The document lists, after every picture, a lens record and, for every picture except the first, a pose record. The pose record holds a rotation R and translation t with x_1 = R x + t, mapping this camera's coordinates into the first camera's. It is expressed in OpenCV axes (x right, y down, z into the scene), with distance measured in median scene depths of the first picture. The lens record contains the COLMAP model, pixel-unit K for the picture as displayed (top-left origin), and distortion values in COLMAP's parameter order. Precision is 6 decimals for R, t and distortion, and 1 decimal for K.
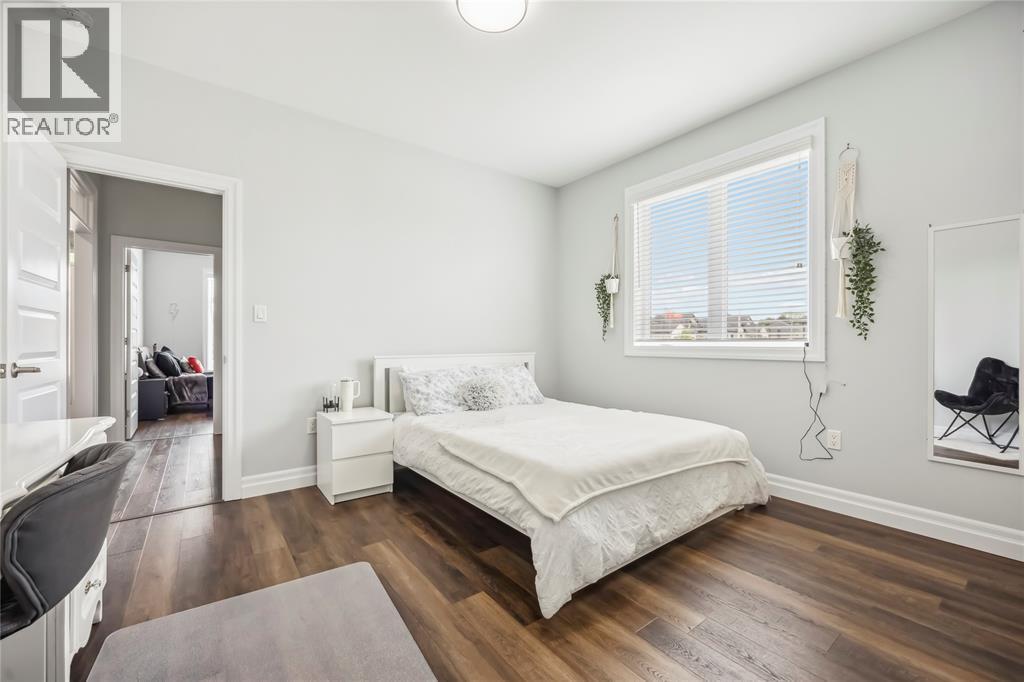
lens RADIAL K [[422.5, 0, 512.0], [0, 422.5, 341.0], [0, 0, 1]] dist [0.000641, 0.000040]
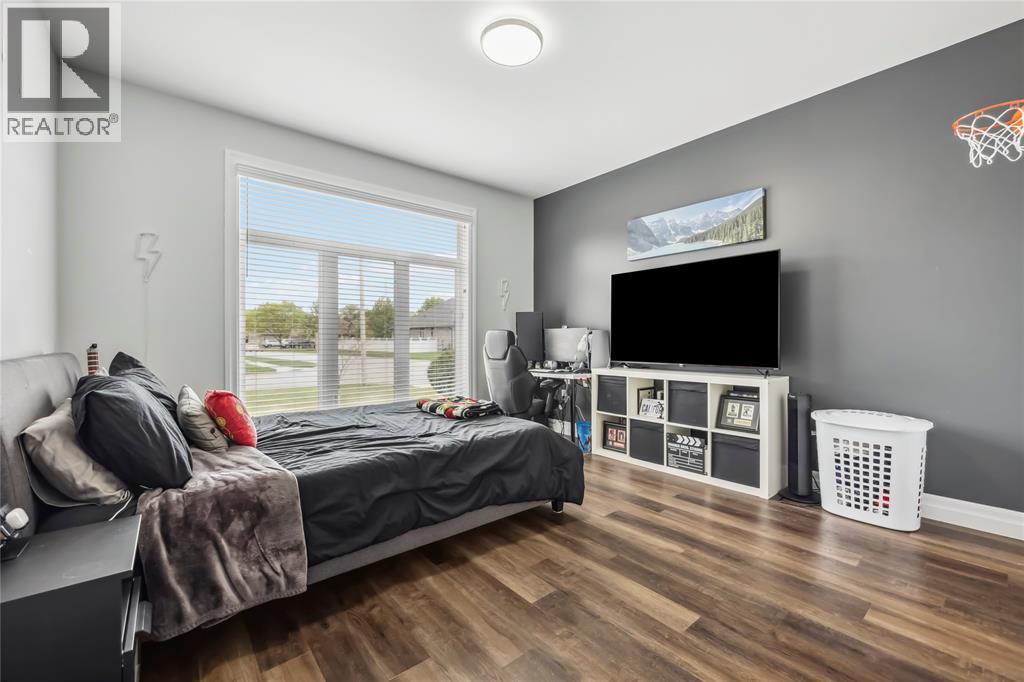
lens RADIAL K [[422.5, 0, 512.0], [0, 422.5, 341.0], [0, 0, 1]] dist [0.000641, 0.000040]
pose [[0.998399, -0.000857, 0.056562, -0.609417], [0.000550, 0.999985, 0.005445, 0.001771], [-0.056566, -0.005405, 0.998384, 0.741913]]
